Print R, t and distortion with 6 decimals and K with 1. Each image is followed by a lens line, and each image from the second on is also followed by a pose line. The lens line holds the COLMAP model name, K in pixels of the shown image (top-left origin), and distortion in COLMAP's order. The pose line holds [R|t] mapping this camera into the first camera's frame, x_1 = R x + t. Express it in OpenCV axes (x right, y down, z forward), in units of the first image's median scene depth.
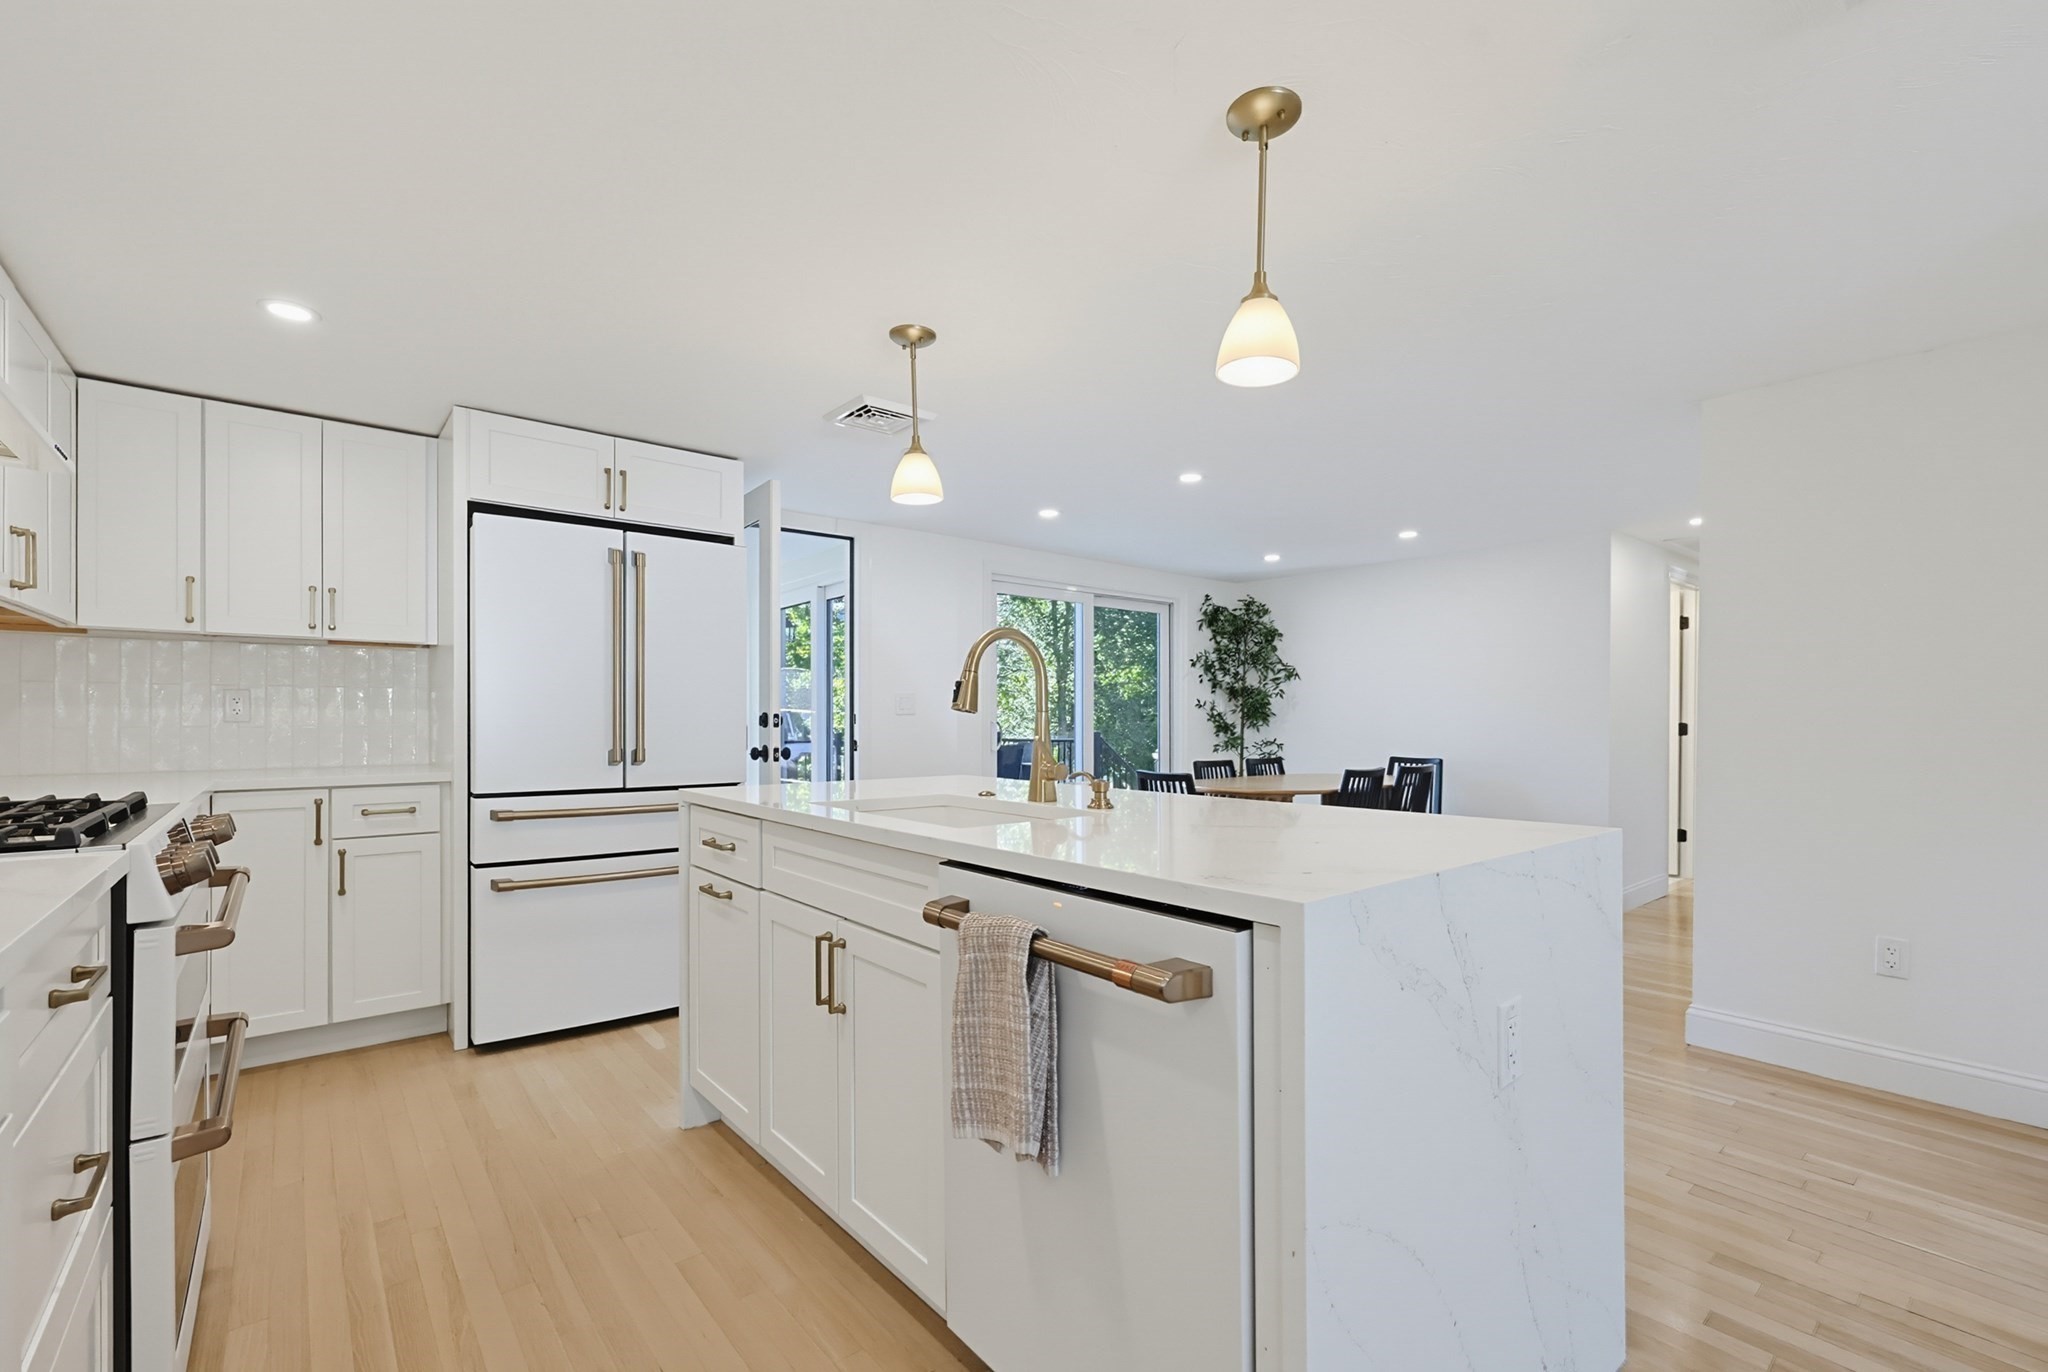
lens RADIAL K [[897.9, 0, 1022.0], [0, 897.9, 712.5], [0, 0, 1]] dist [-0.002397, -0.000587]
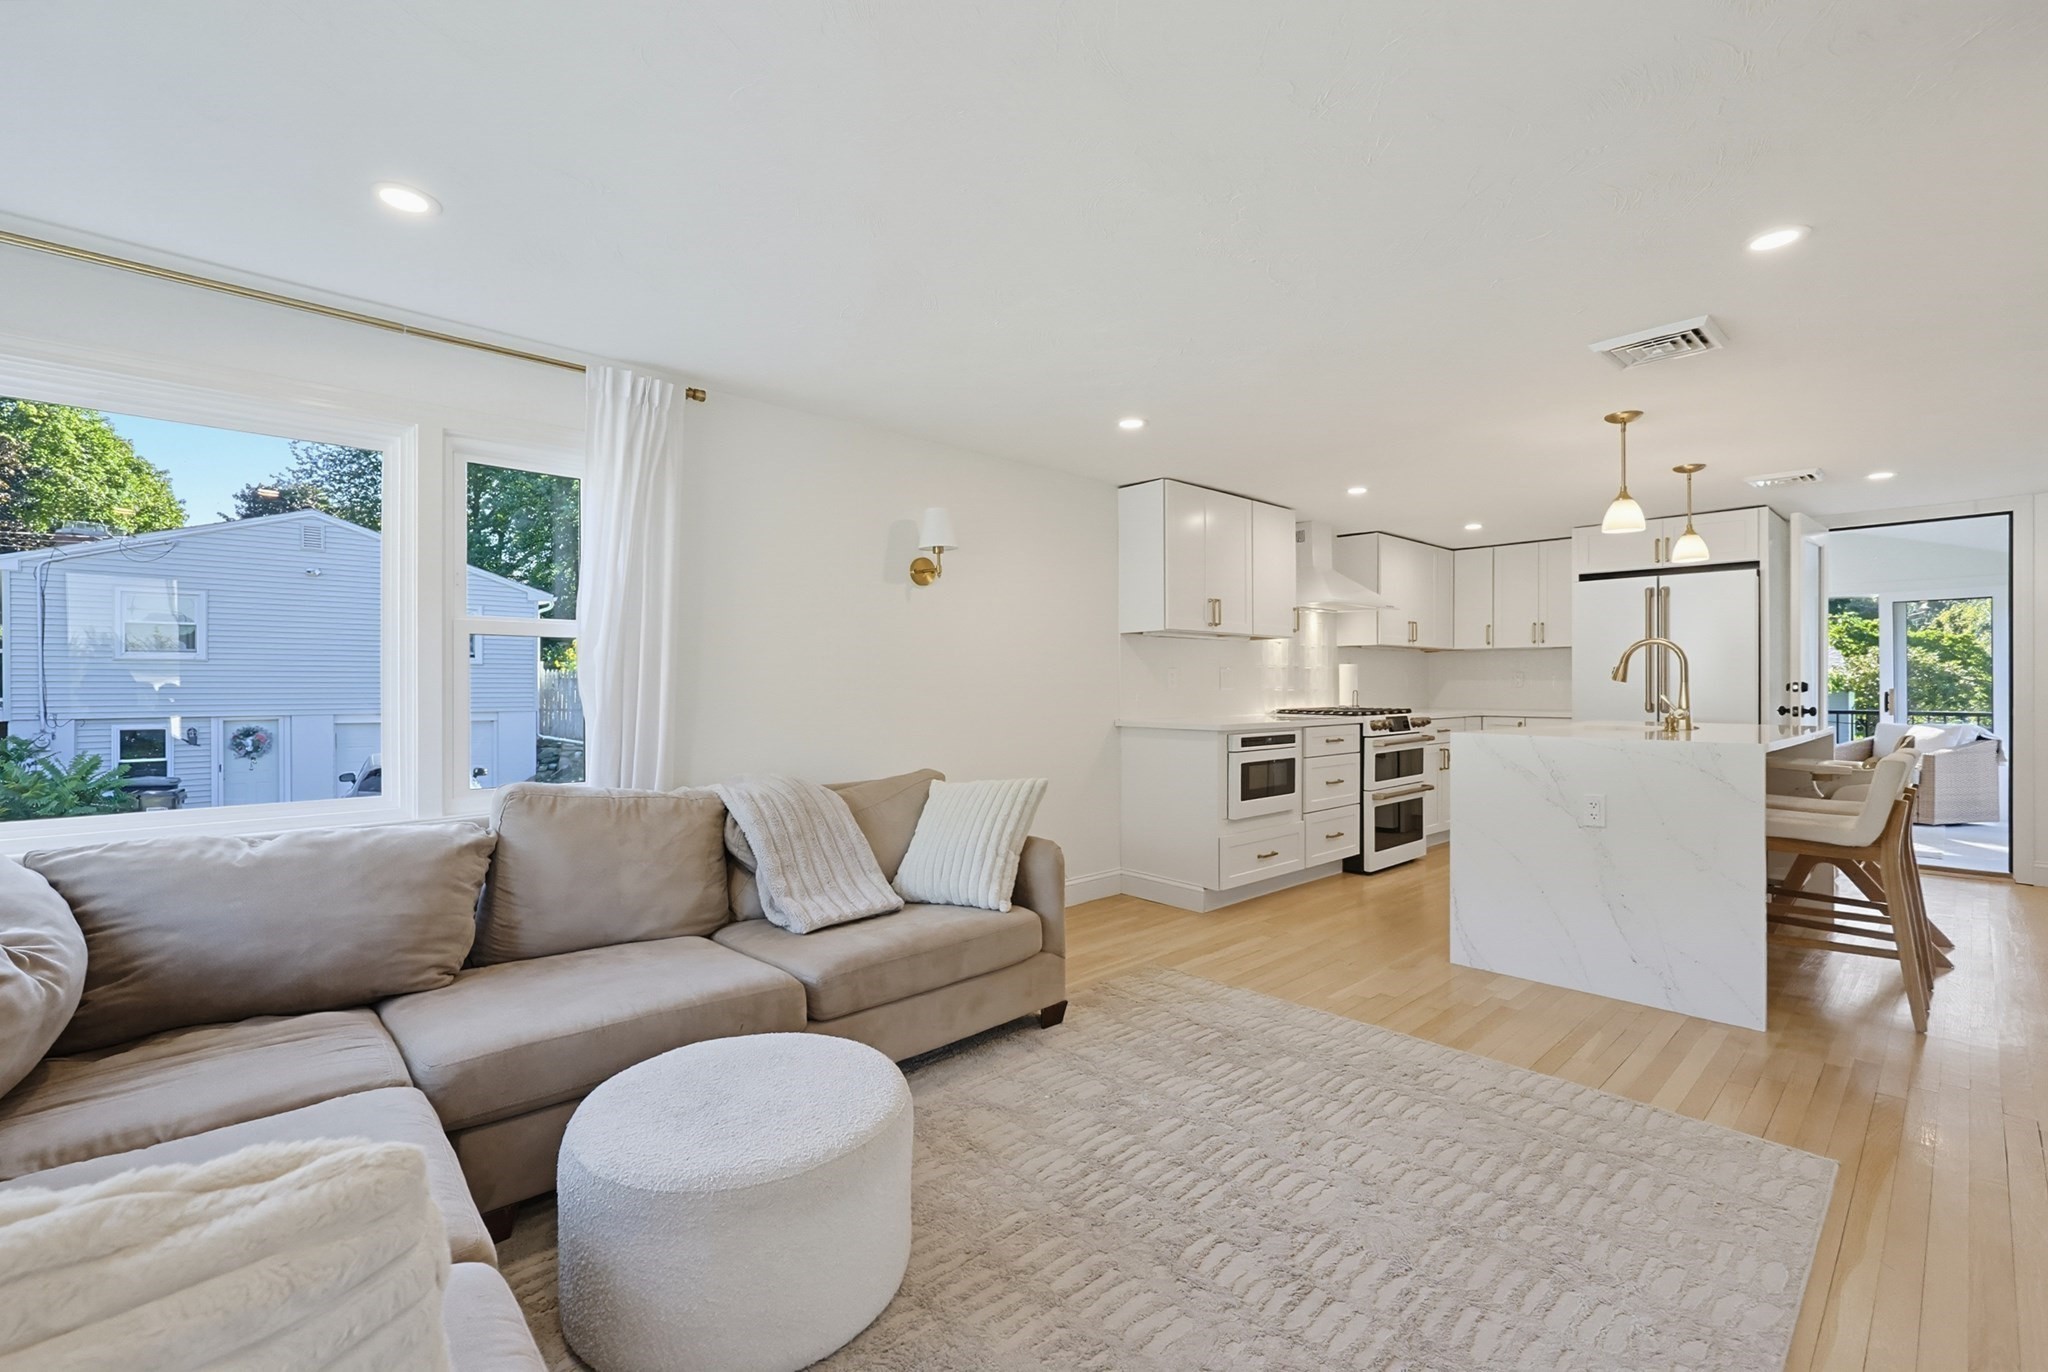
lens RADIAL K [[860.3, 0, 1024.0], [0, 860.3, 686.0], [0, 0, 1]] dist [-0.000729, -0.000184]
pose [[0.051451, -0.000110, -0.998676, 0.552739], [0.006170, 0.999981, 0.000208, -0.000009], [0.998656, -0.006172, 0.051451, -0.143543]]
